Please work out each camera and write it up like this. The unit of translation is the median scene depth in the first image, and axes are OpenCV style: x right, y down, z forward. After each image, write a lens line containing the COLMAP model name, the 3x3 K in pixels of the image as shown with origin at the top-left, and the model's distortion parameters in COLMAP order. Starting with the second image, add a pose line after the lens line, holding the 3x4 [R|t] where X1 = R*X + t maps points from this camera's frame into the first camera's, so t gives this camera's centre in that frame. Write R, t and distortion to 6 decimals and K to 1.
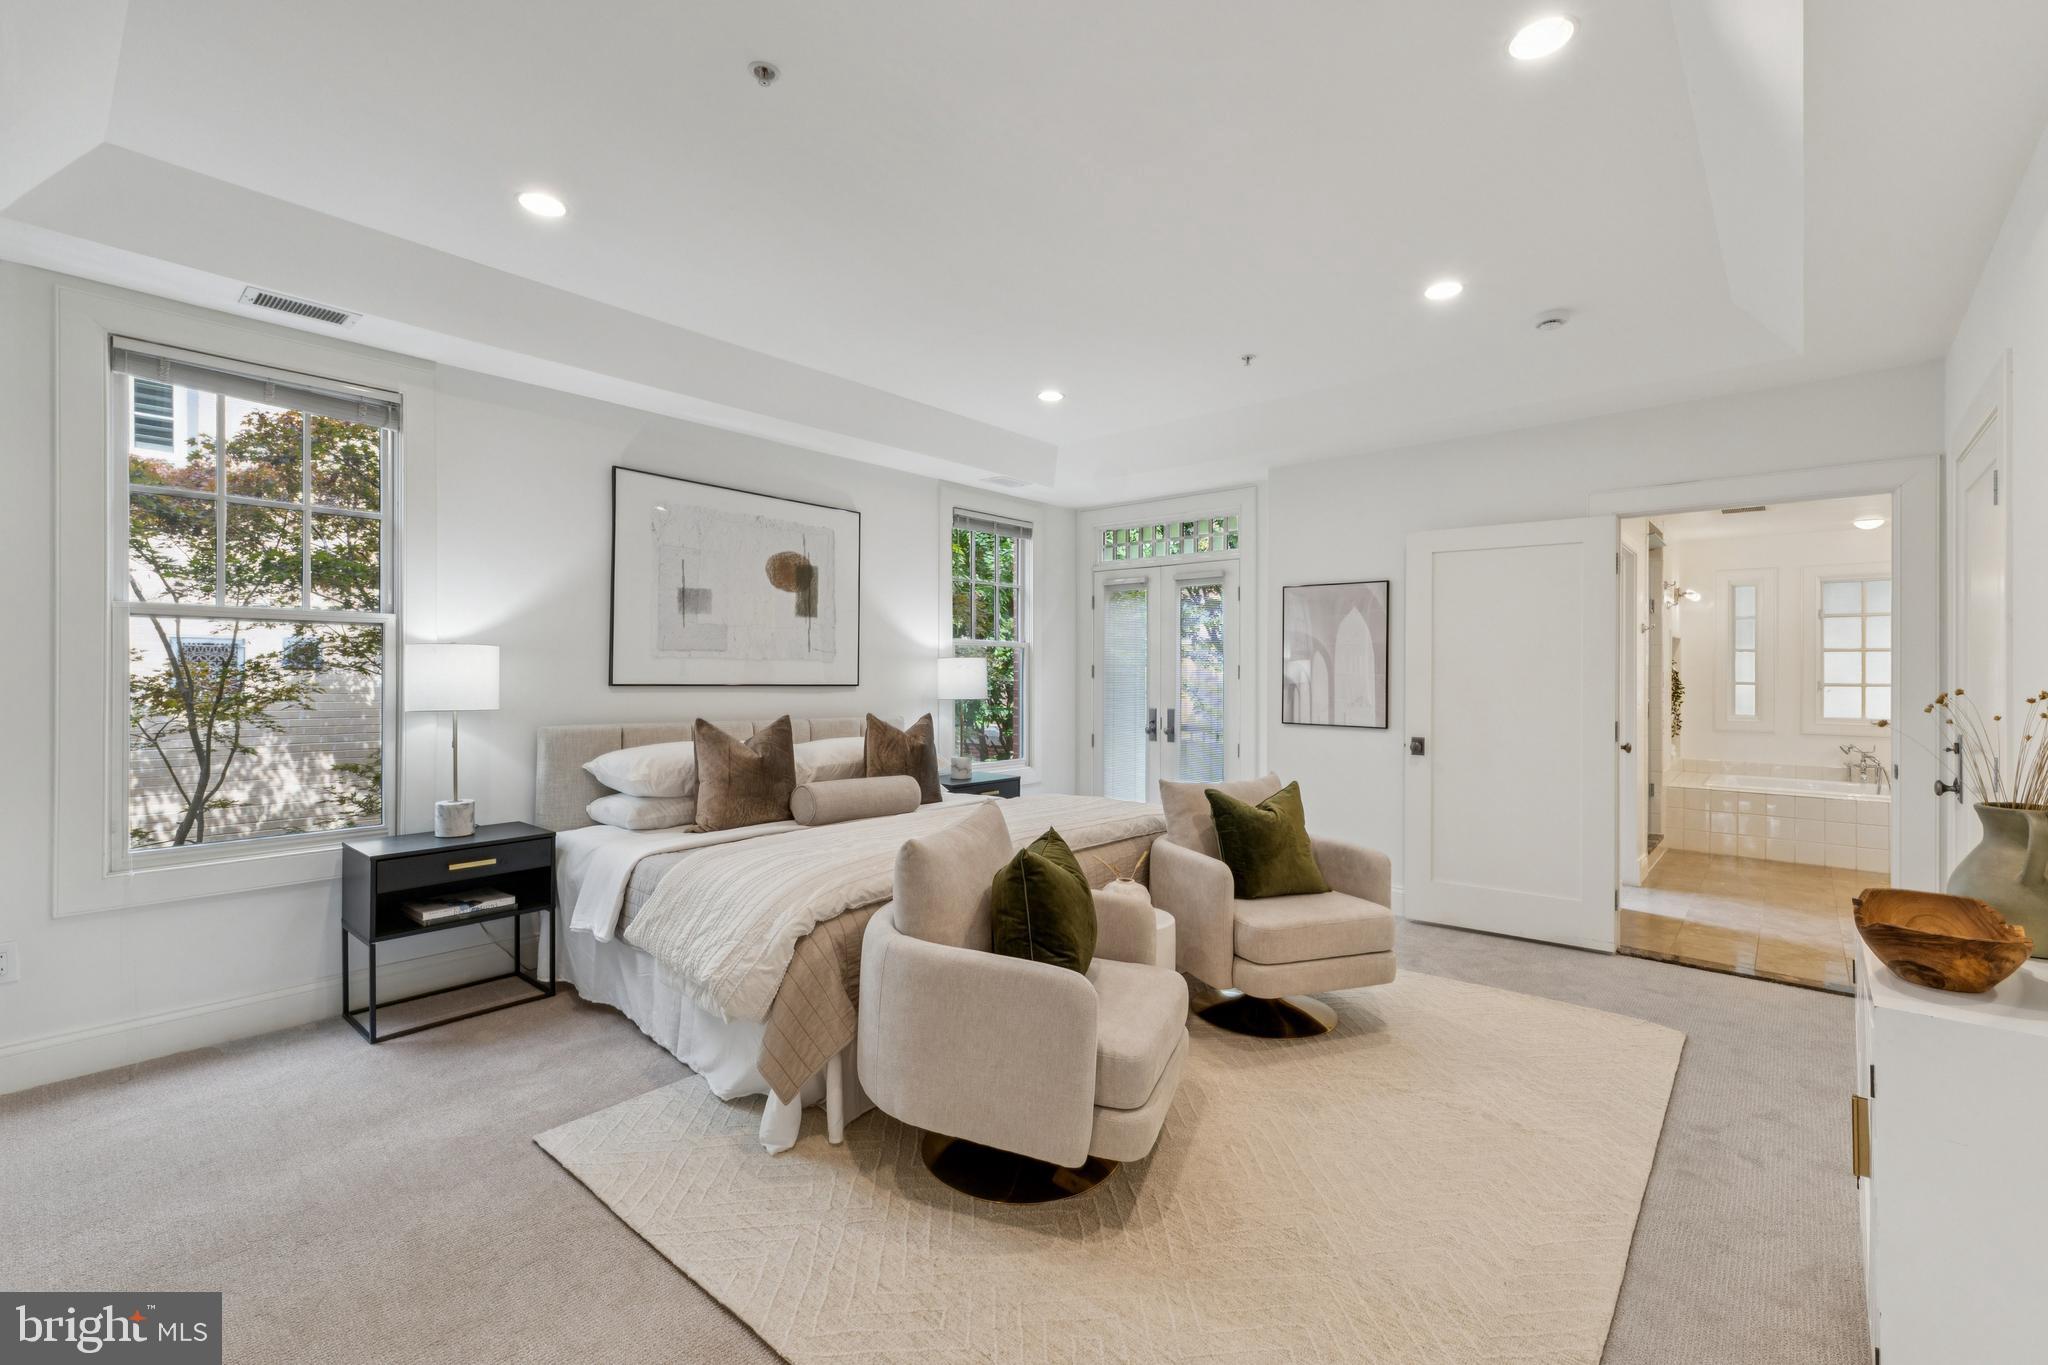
lens RADIAL K [[866.9, 0, 1029.1], [0, 866.9, 668.5], [0, 0, 1]] dist [0.002830, 0.000228]
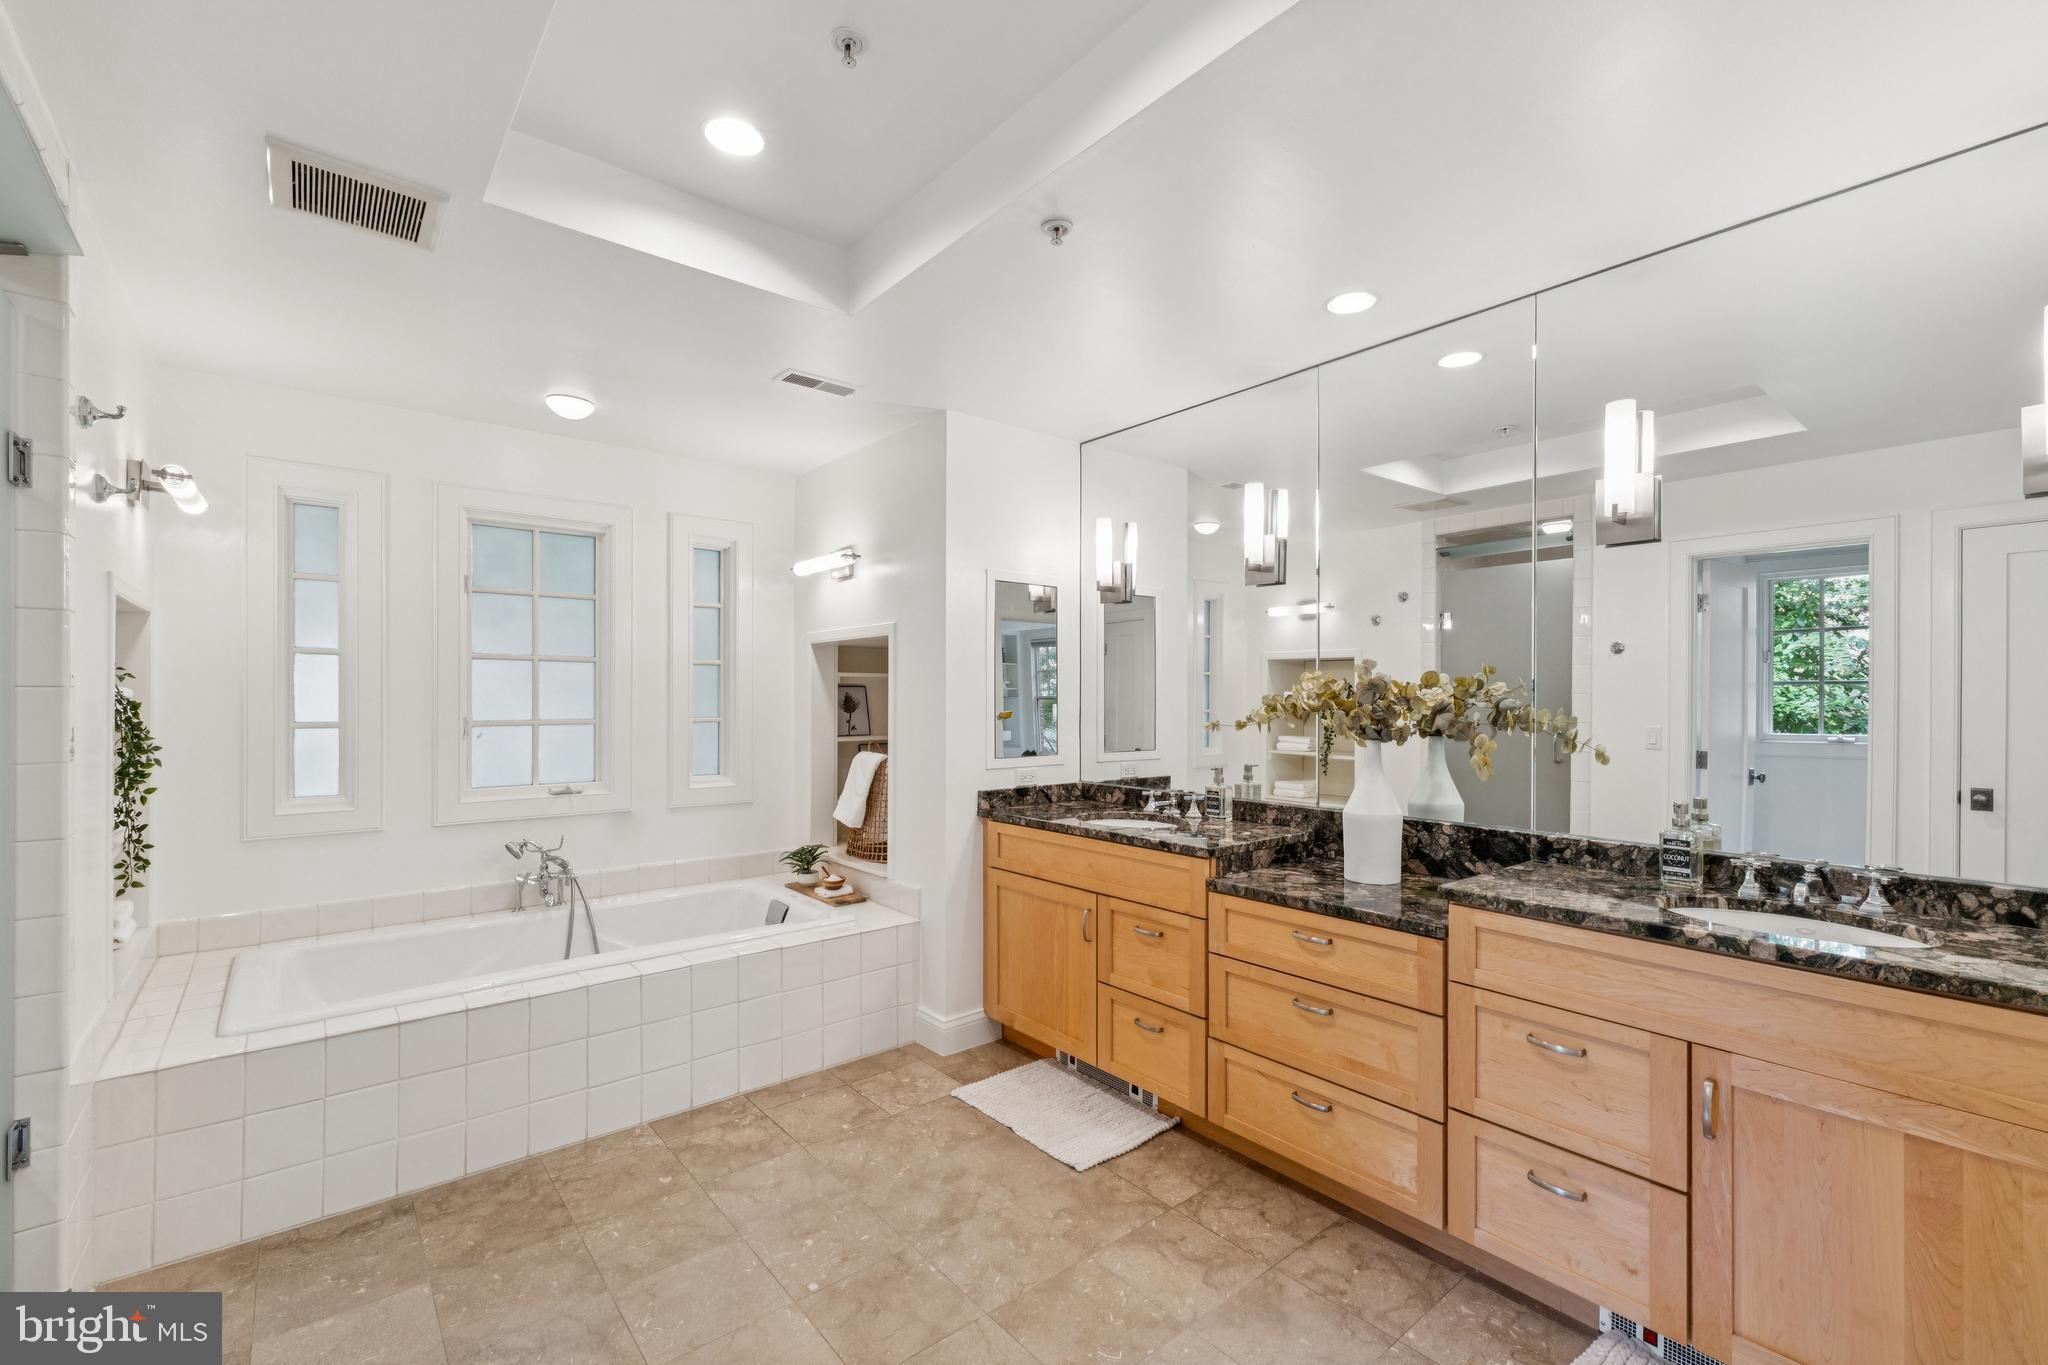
lens RADIAL K [[872.2, 0, 1022.0], [0, 872.2, 695.3], [0, 0, 1]] dist [0.012589, -0.000174]
pose [[0.159291, -0.005571, 0.987216, 0.458234], [0.000409, 0.999984, 0.005577, -0.001133], [-0.987232, -0.000484, 0.159291, 0.599173]]
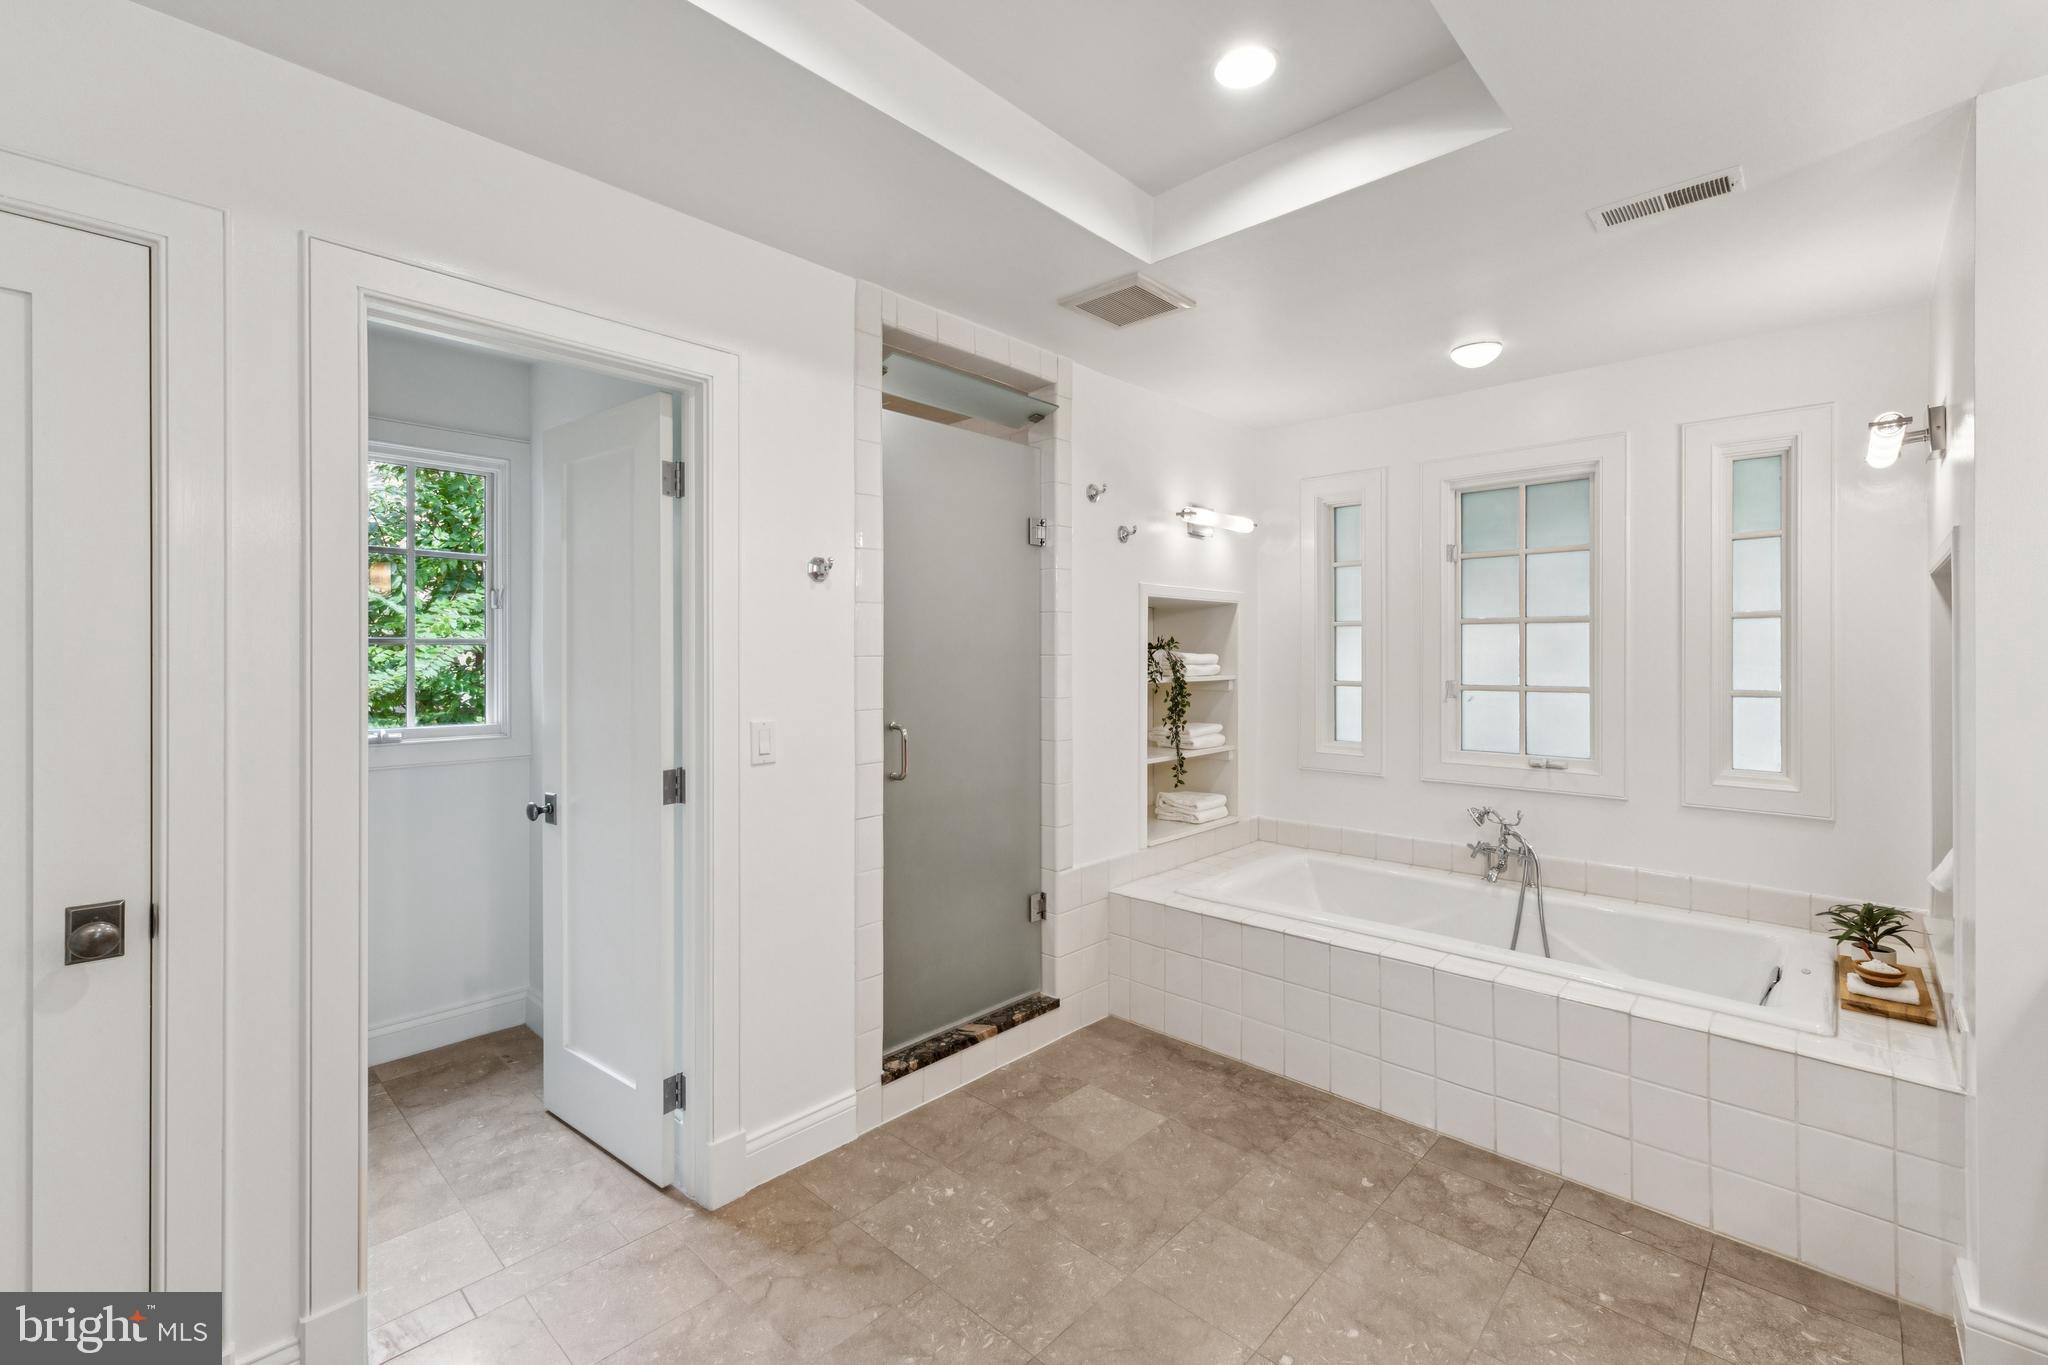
lens RADIAL K [[874.2, 0, 1042.9], [0, 874.2, 675.4], [0, 0, 1]] dist [0.019891, 0.000283]
pose [[0.999641, -0.005072, -0.026320, 0.676939], [0.005386, 0.999915, 0.011855, 0.003573], [0.026258, -0.011992, 0.999583, 0.467063]]
